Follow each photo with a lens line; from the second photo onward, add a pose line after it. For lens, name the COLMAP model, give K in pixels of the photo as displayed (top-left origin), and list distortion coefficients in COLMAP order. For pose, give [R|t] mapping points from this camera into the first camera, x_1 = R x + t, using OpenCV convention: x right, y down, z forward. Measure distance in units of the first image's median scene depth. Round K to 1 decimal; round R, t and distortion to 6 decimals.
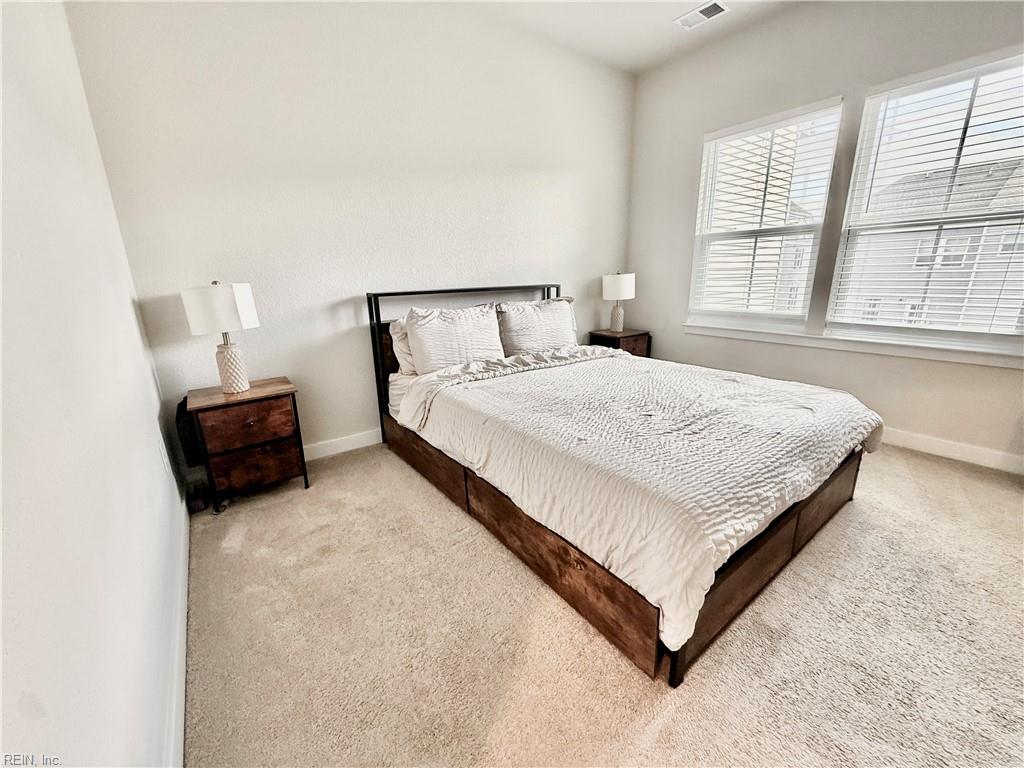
lens RADIAL K [[408.6, 0, 509.6], [0, 408.6, 383.7], [0, 0, 1]] dist [0.001040, -0.000321]
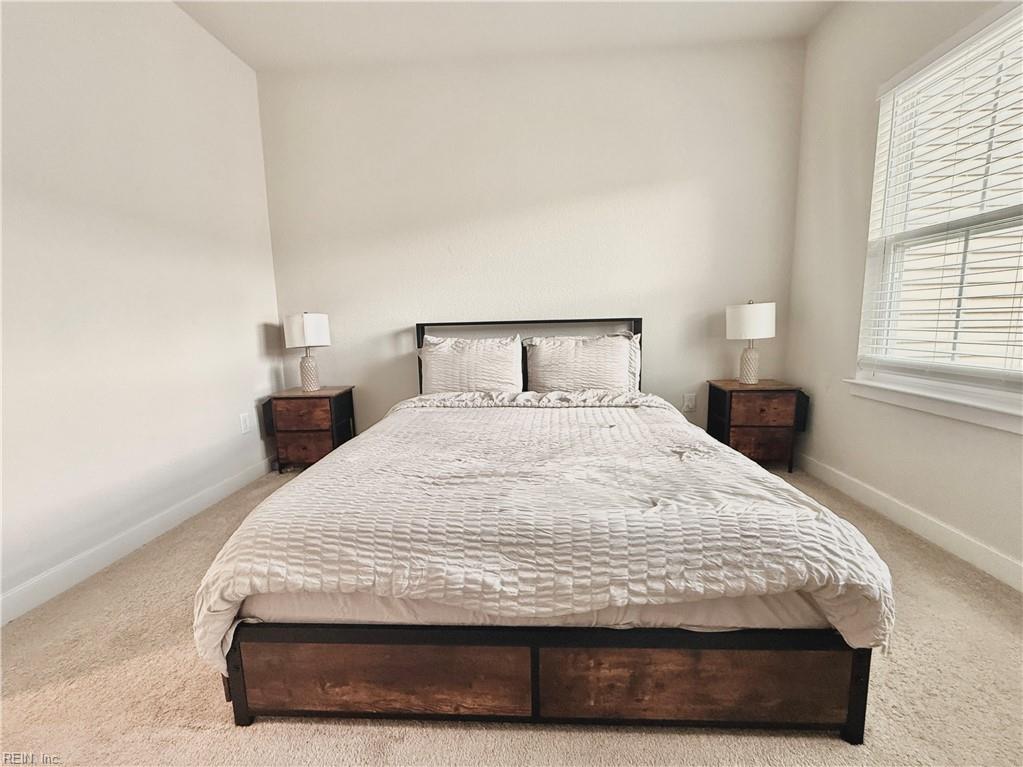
lens RADIAL K [[437.9, 0, 508.2], [0, 437.9, 383.6], [0, 0, 1]] dist [0.001239, 0.000037]
pose [[0.765876, 0.093595, -0.636140, 0.735278], [-0.161270, 0.985686, -0.049136, -0.038408], [0.622435, 0.140223, 0.770008, 0.257905]]
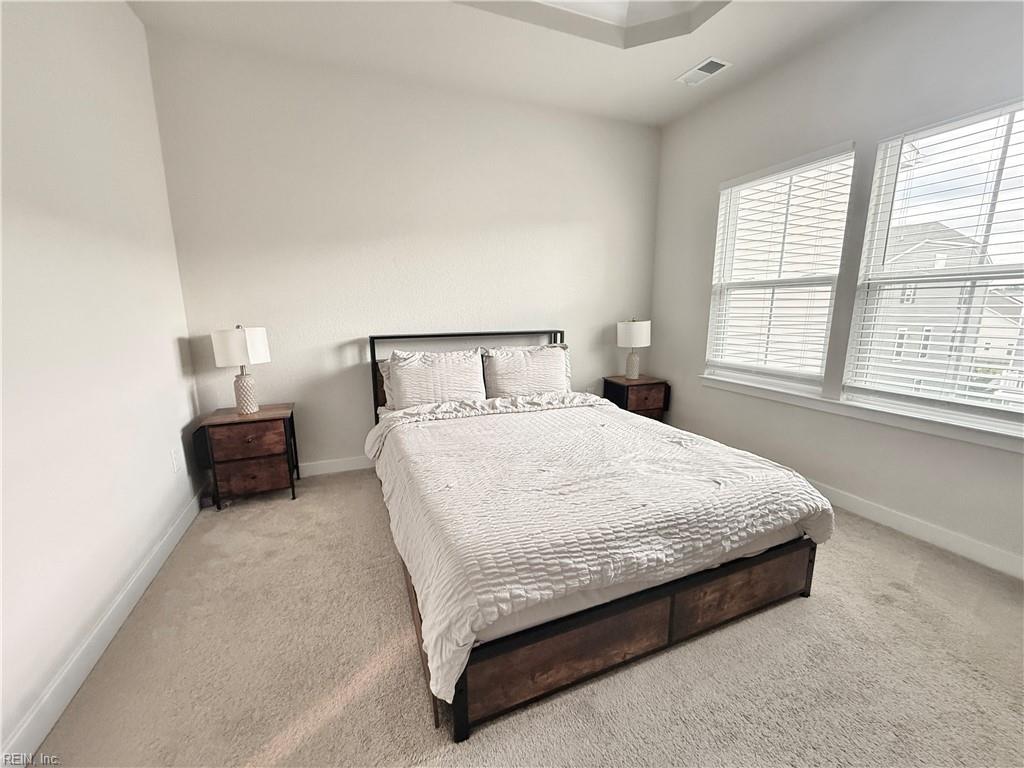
lens RADIAL K [[408.6, 0, 509.6], [0, 408.6, 383.7], [0, 0, 1]] dist [0.001040, -0.000321]
pose [[0.968734, 0.063277, -0.239897, 0.368181], [-0.081267, 0.994515, -0.065845, -0.048562], [0.234415, 0.083282, 0.968563, -0.018750]]
